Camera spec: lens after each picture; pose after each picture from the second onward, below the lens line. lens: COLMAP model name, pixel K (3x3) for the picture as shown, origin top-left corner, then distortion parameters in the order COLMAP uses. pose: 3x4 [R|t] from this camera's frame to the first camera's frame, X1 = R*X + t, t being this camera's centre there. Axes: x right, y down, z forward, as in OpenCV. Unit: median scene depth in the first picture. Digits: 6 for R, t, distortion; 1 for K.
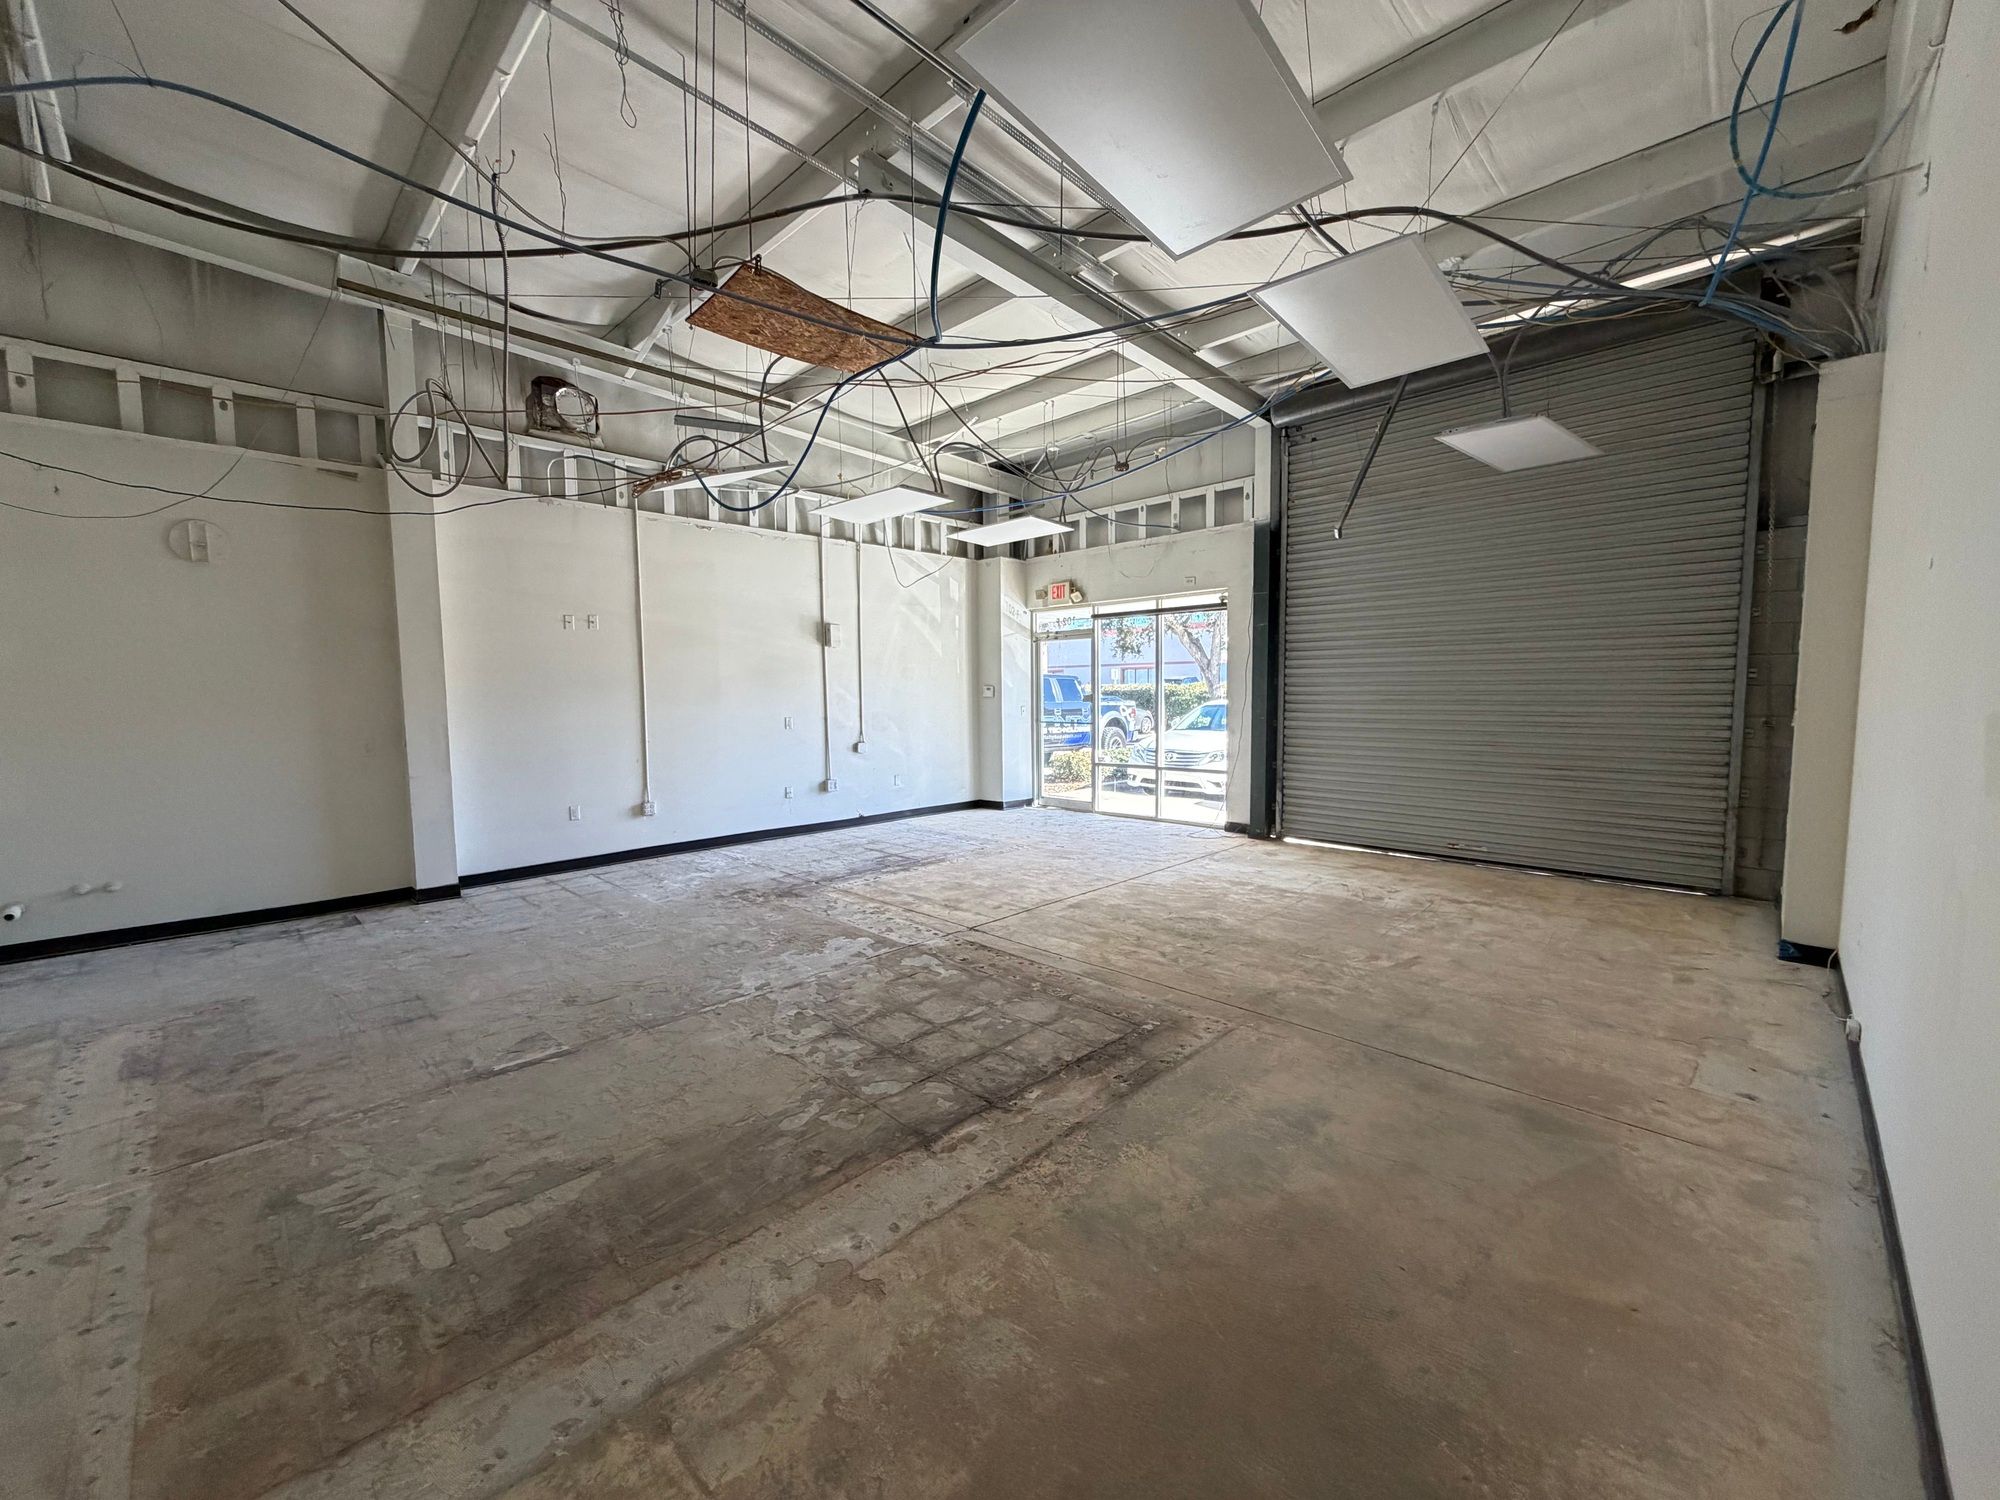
lens RADIAL K [[793.3, 0, 1005.0], [0, 793.3, 754.0], [0, 0, 1]] dist [-0.001405, -0.000452]
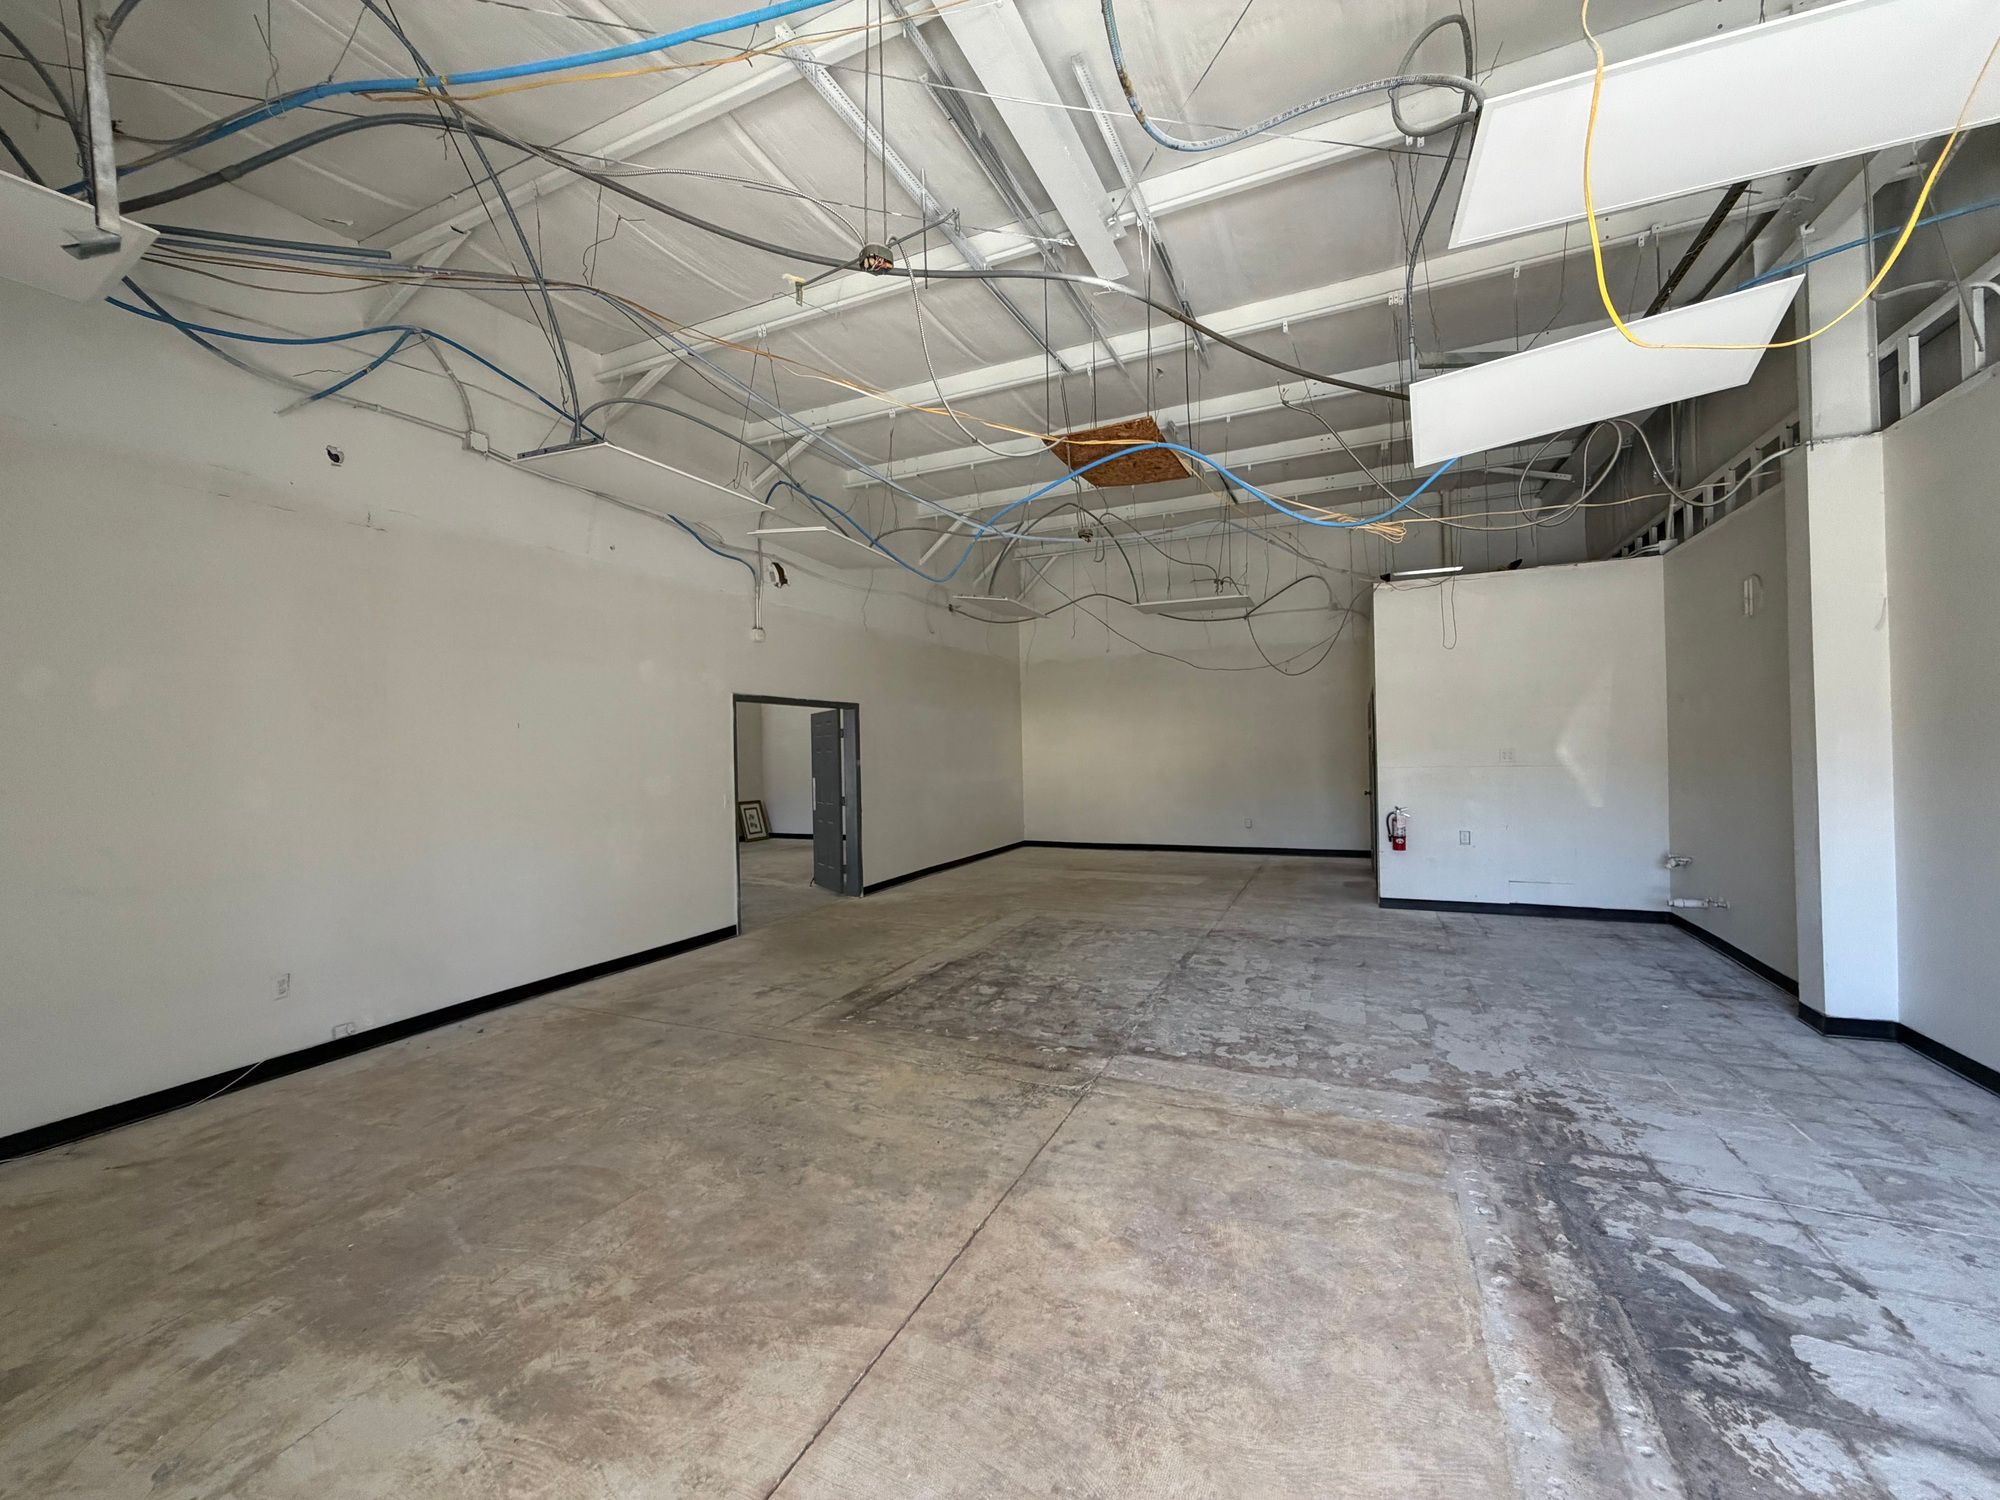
lens RADIAL K [[793.3, 0, 998.7], [0, 793.3, 744.8], [0, 0, 1]] dist [-0.001405, -0.000452]
pose [[-0.940626, 0.028849, -0.338215, 0.364559], [0.005203, 0.997490, 0.070615, -0.204803], [0.339404, 0.064662, -0.938416, 2.204352]]
